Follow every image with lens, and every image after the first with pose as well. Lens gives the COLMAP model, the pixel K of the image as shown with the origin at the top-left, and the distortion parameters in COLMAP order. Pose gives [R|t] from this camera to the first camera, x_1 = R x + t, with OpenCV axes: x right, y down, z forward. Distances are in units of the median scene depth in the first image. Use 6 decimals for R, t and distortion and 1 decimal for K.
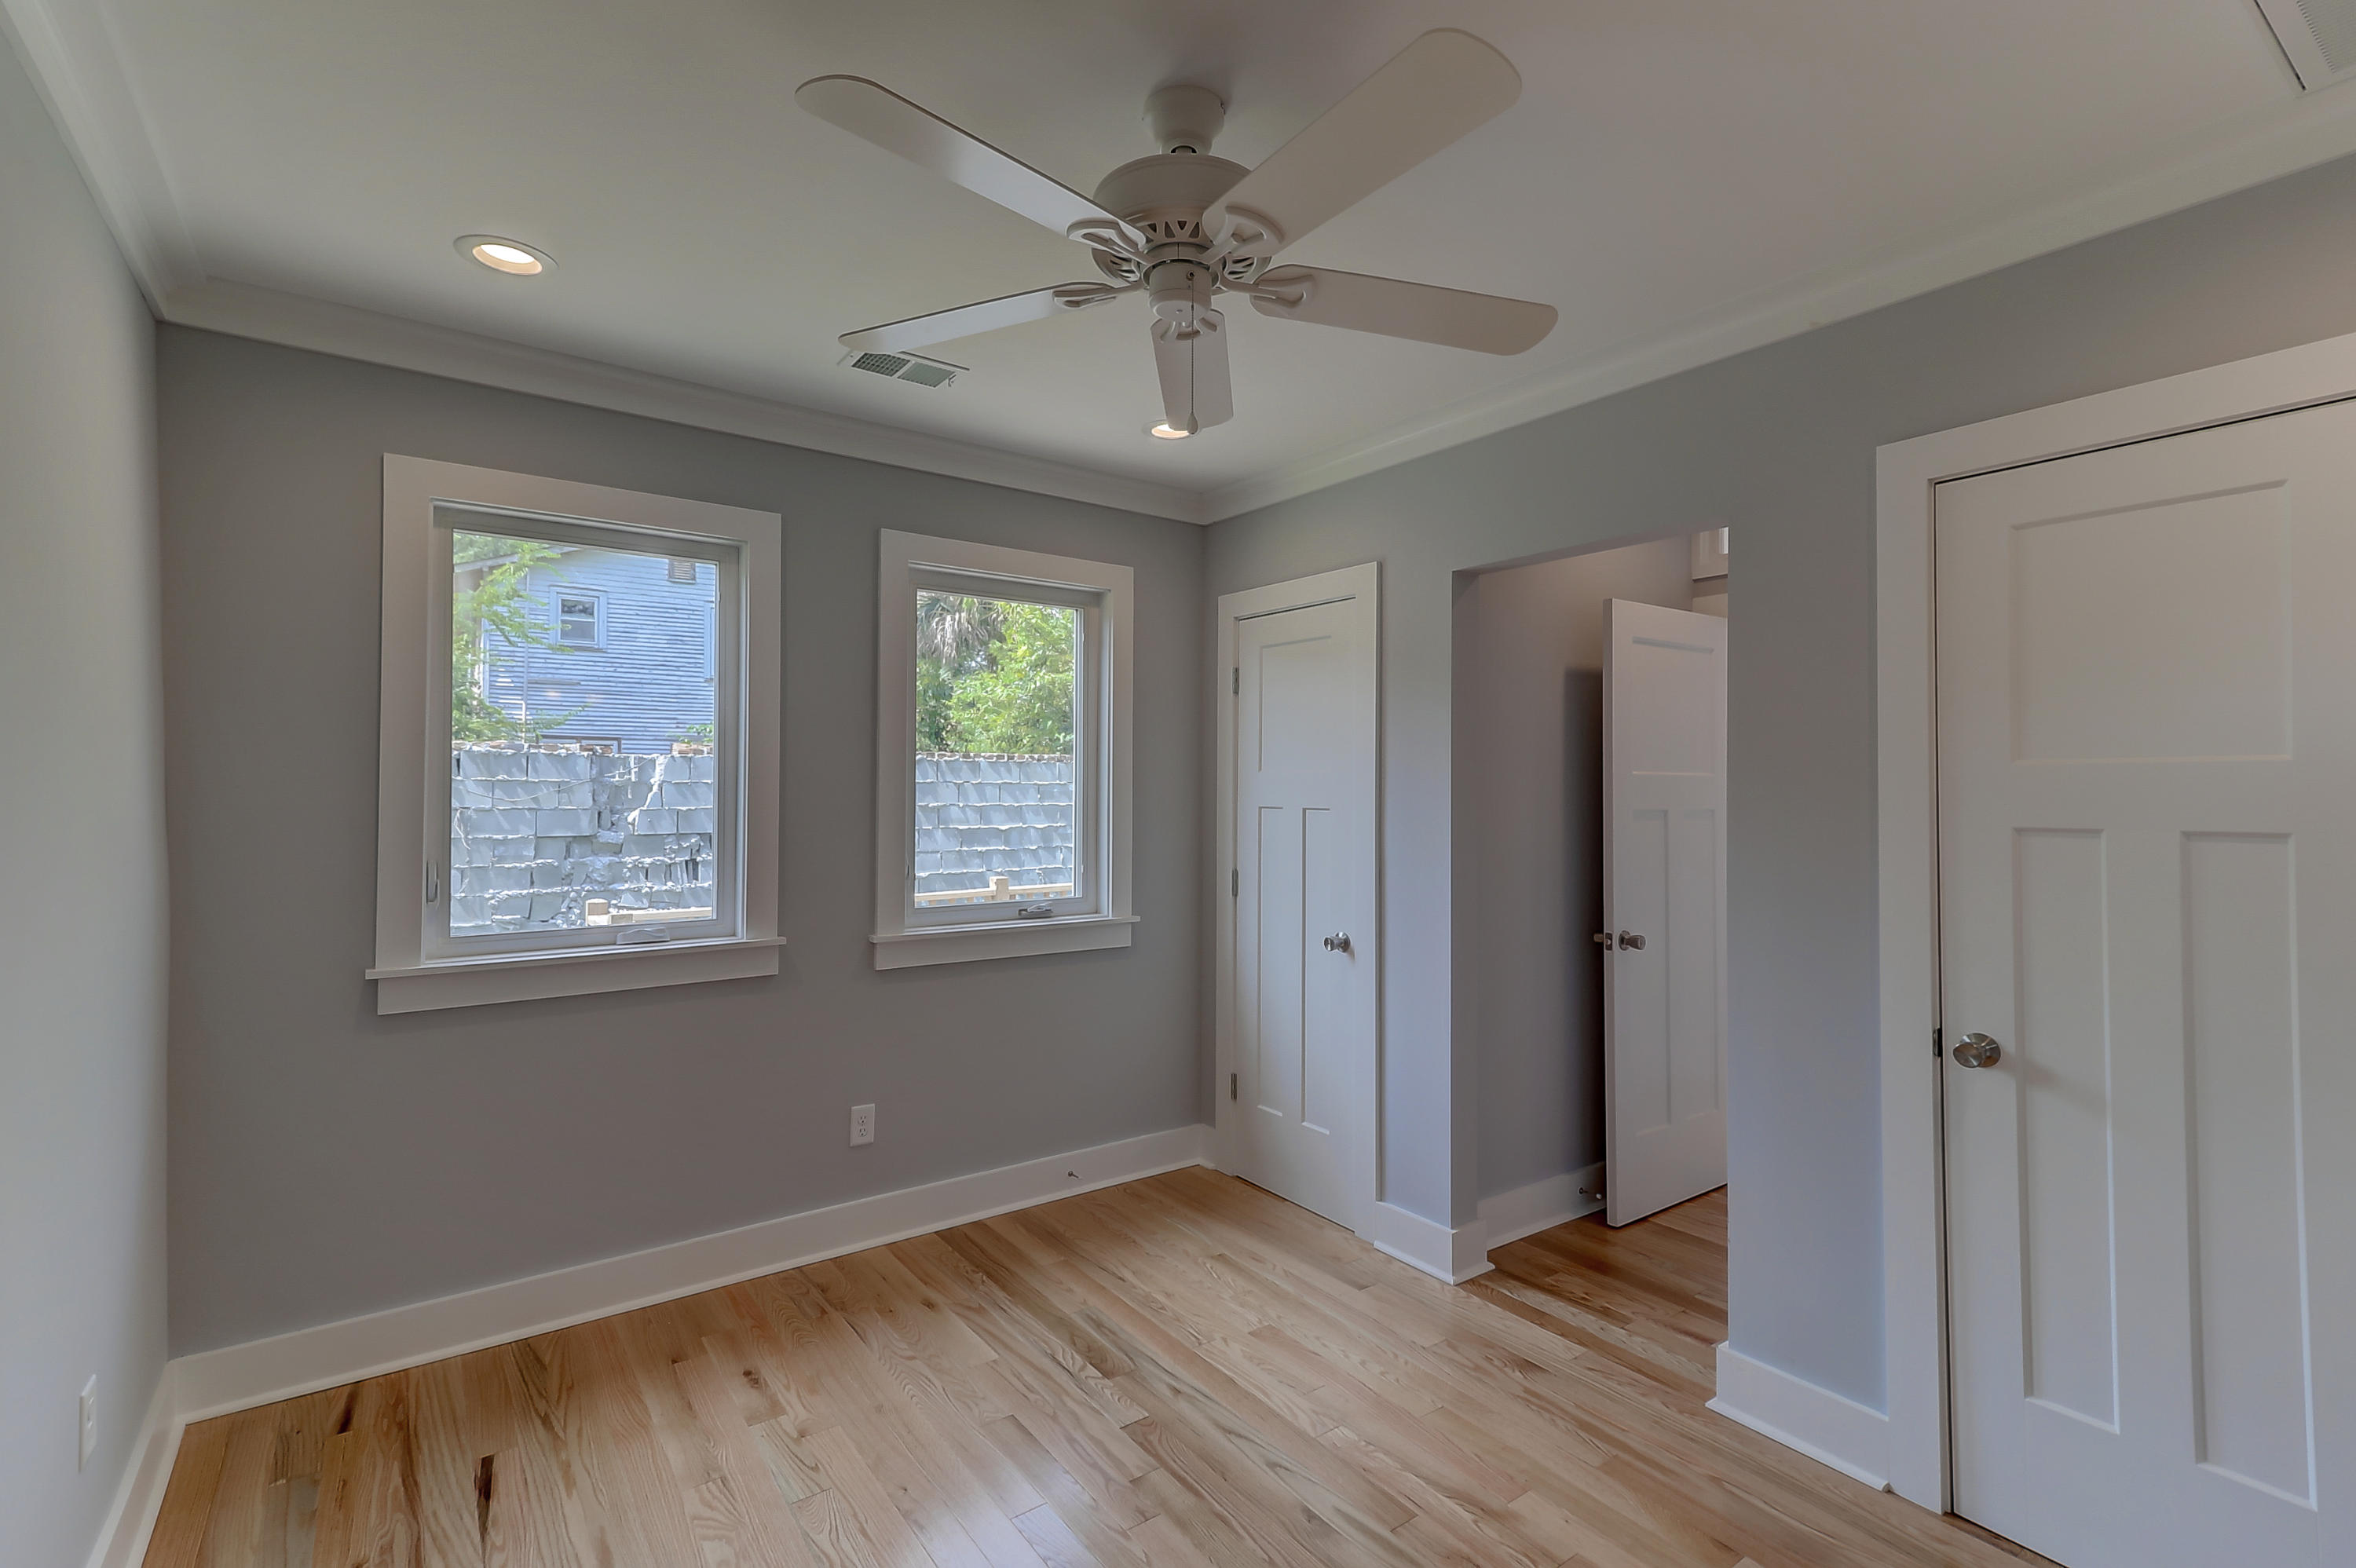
lens RADIAL K [[1066.6, 0, 1171.3], [0, 1066.6, 783.8], [0, 0, 1]] dist [0.023393, -0.002368]
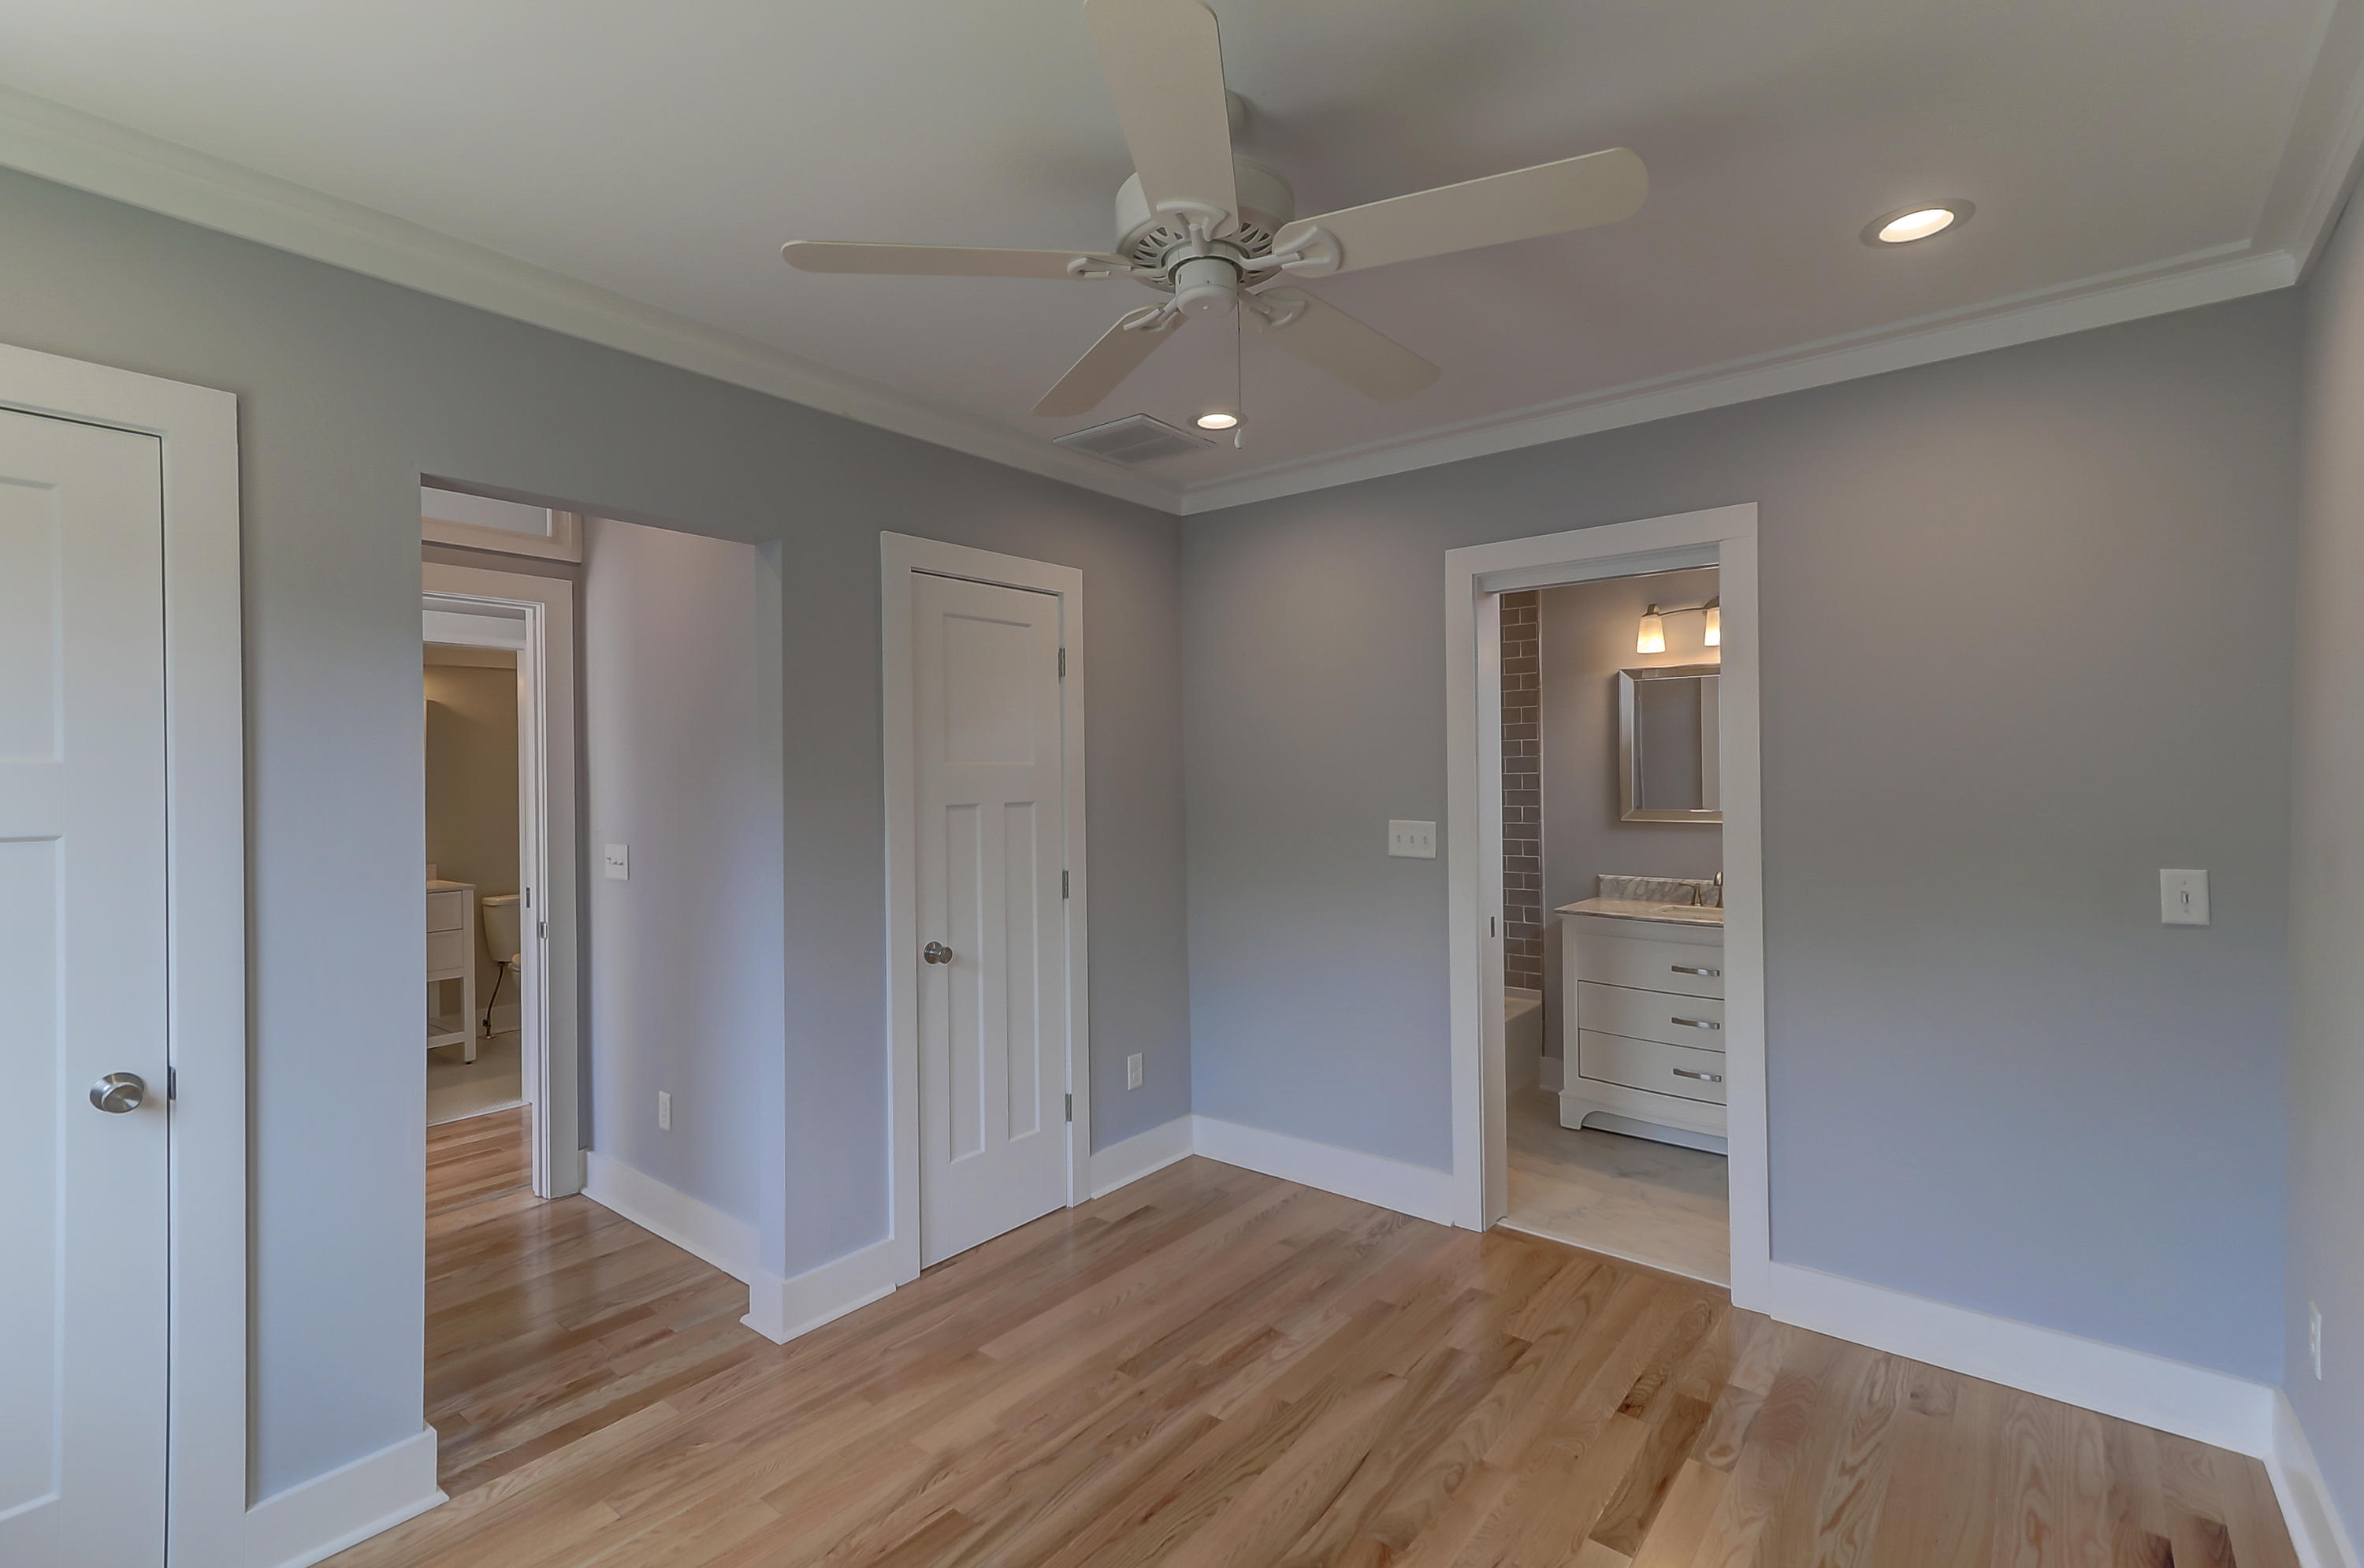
lens RADIAL K [[1070.2, 0, 1170.0], [0, 1070.2, 775.8], [0, 0, 1]] dist [0.023393, -0.002368]
pose [[-0.260705, 0.003474, 0.965412, -0.720104], [0.006475, 0.999977, -0.001849, 0.002580], [-0.965397, 0.005769, -0.260722, 0.967135]]
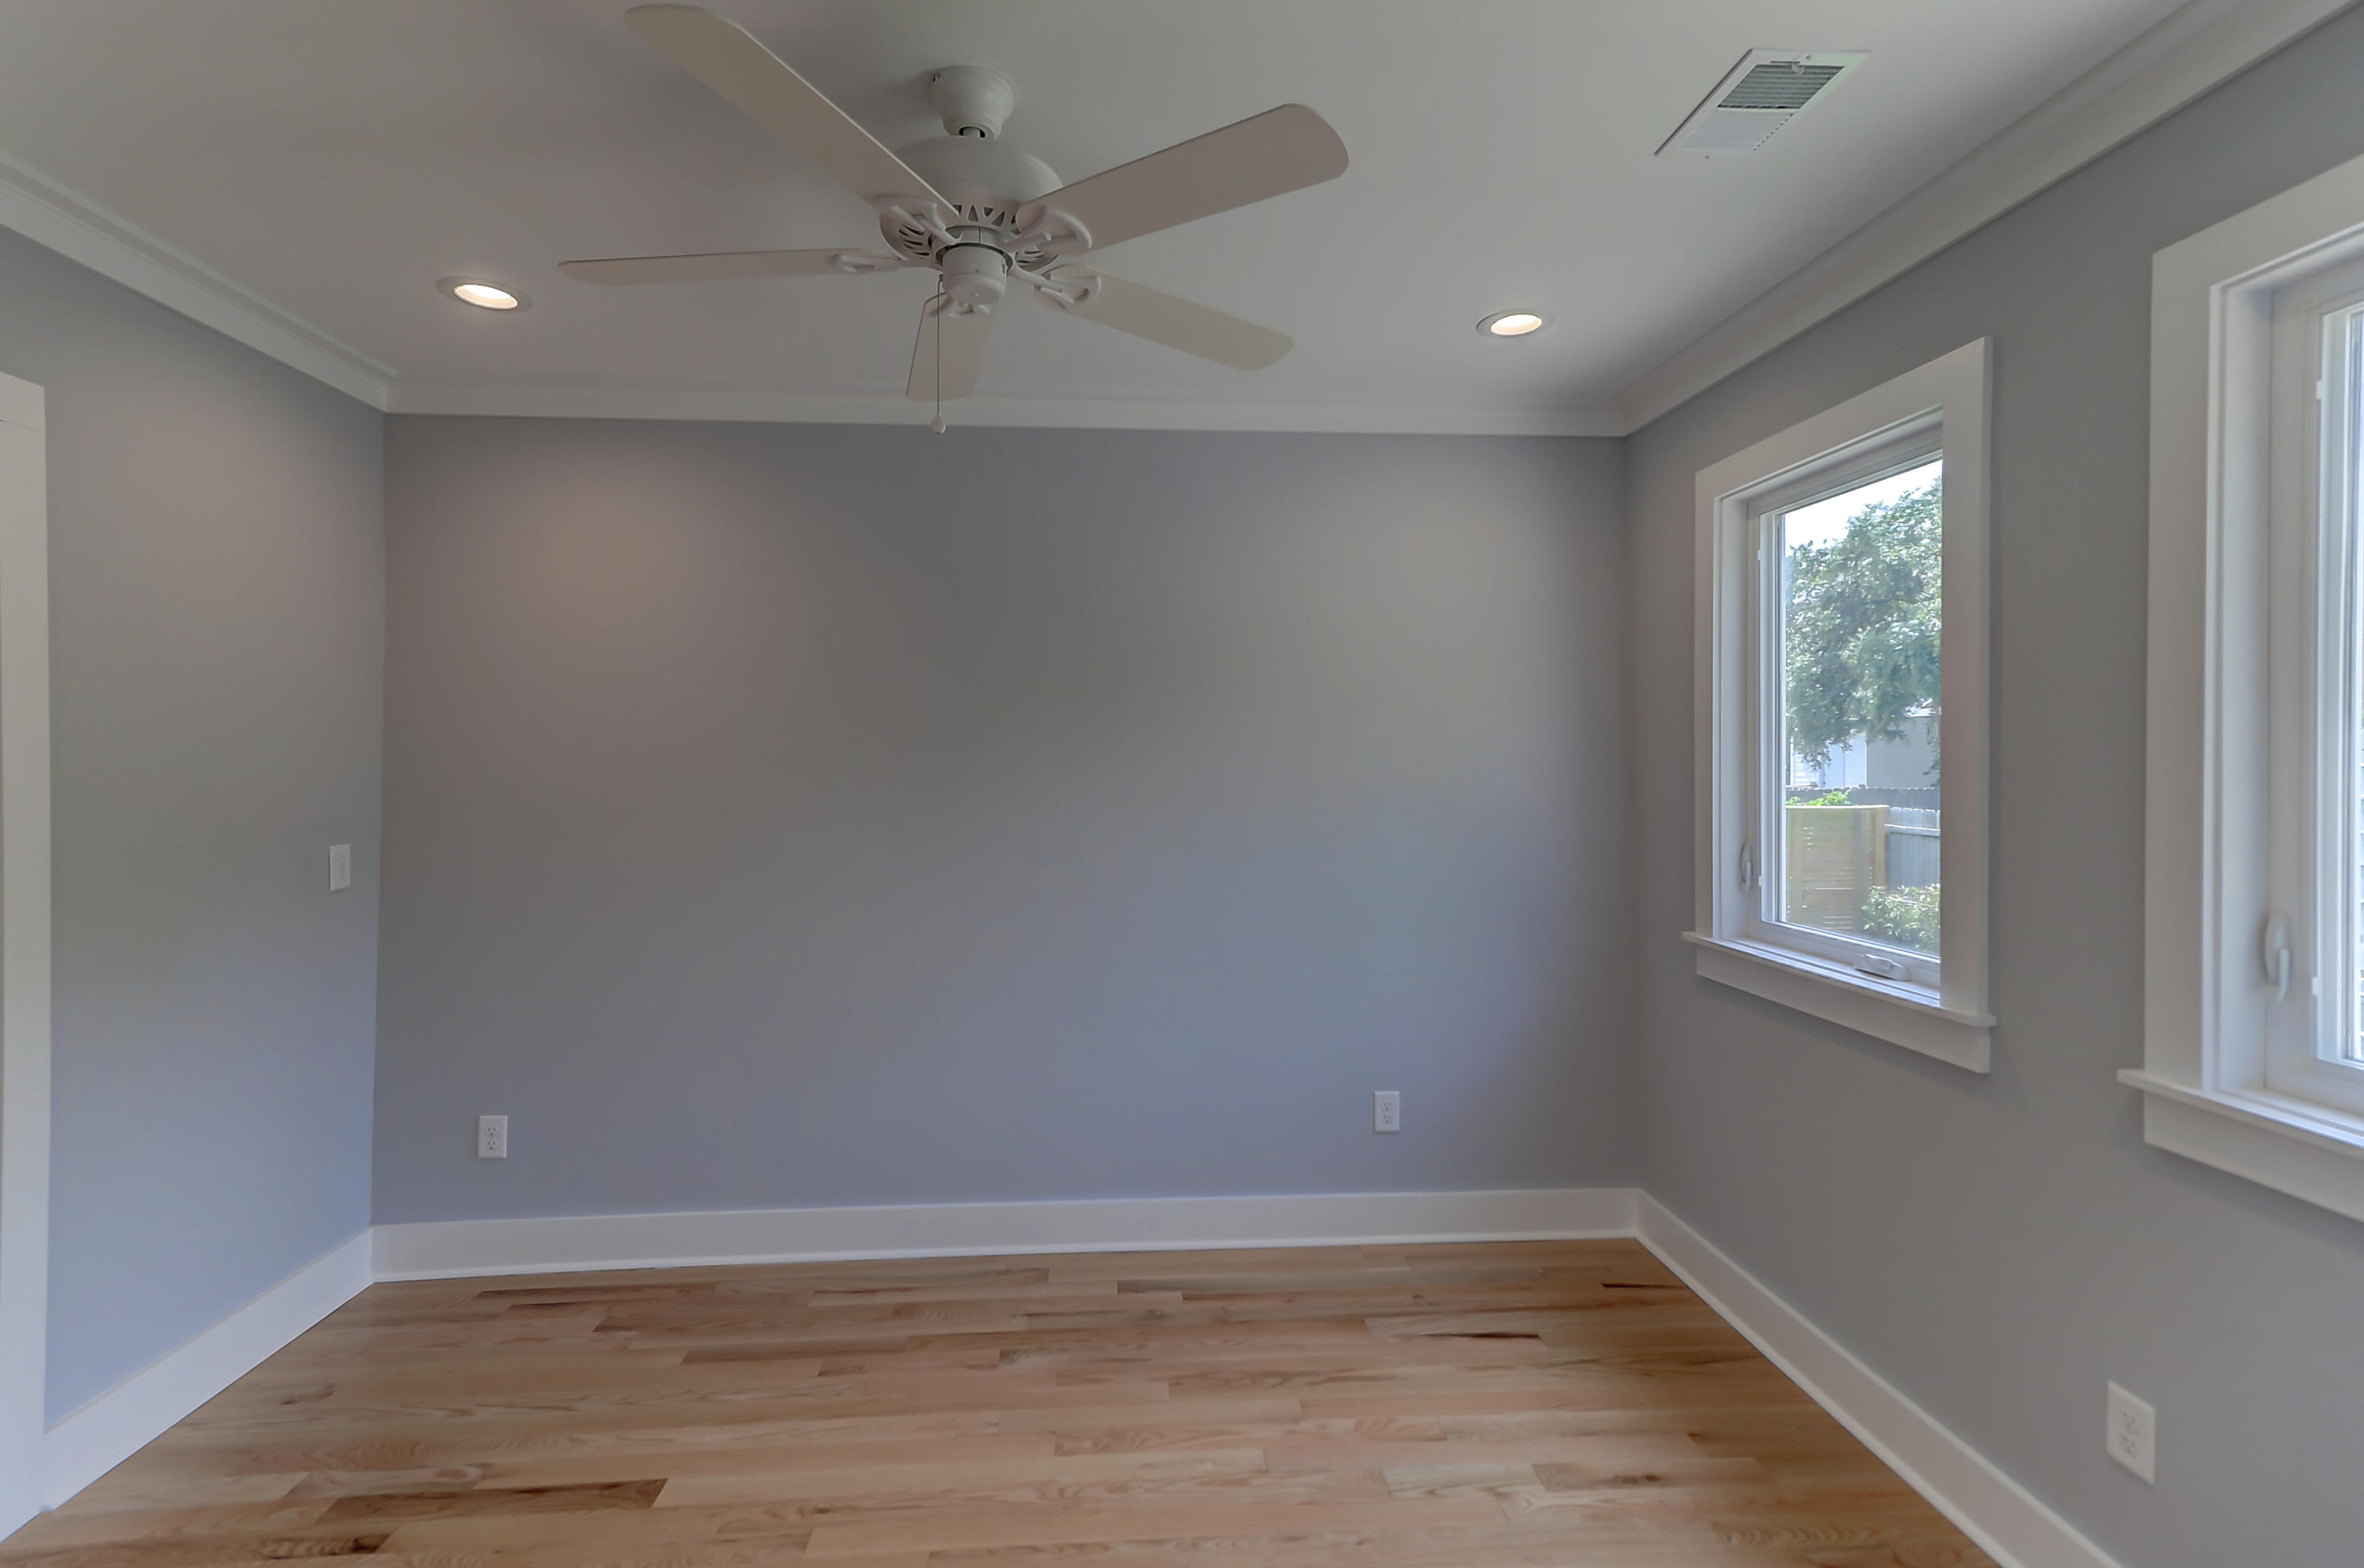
lens RADIAL K [[1070.2, 0, 1177.2], [0, 1070.2, 776.1], [0, 0, 1]] dist [0.023393, -0.002368]
pose [[-0.523269, 0.003871, -0.852159, 0.571043], [-0.005450, 0.999954, 0.007889, 0.000388], [0.852150, 0.008772, -0.523224, 1.255907]]
